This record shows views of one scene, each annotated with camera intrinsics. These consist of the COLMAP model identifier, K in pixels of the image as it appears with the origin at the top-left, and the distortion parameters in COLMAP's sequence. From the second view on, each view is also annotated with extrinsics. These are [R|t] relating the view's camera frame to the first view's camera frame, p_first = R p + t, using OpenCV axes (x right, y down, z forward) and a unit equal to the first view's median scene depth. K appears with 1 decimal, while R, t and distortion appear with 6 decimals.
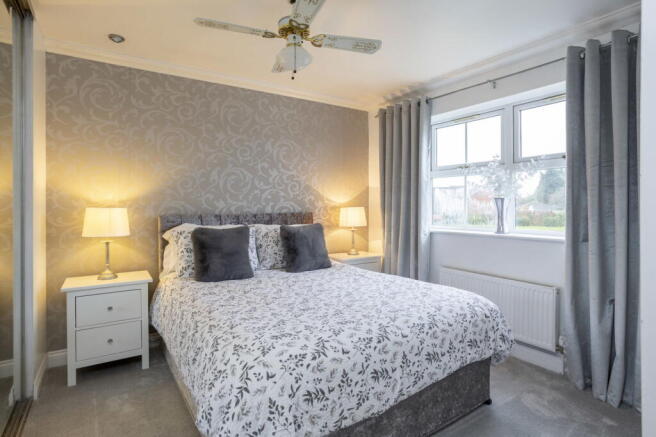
lens RADIAL K [[340.6, 0, 329.4], [0, 340.6, 207.6], [0, 0, 1]] dist [-0.037444, -0.000068]
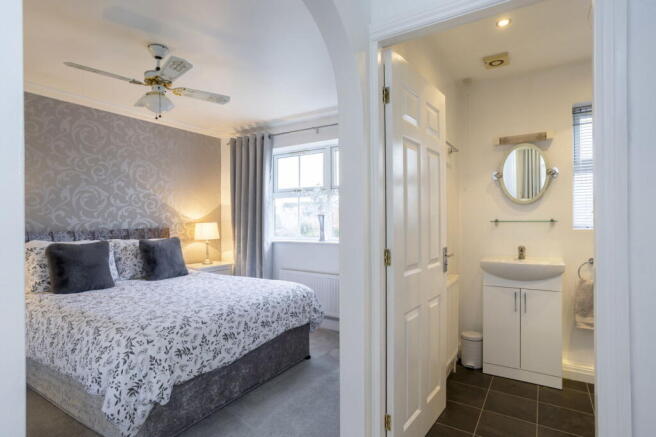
lens RADIAL K [[369.8, 0, 326.6], [0, 369.8, 219.2], [0, 0, 1]] dist [-0.025559, 0.001504]
pose [[0.925818, -0.005220, 0.377933, -0.032312], [0.008605, 0.999937, -0.007269, -0.000338], [-0.377871, 0.009982, 0.925804, -0.356309]]
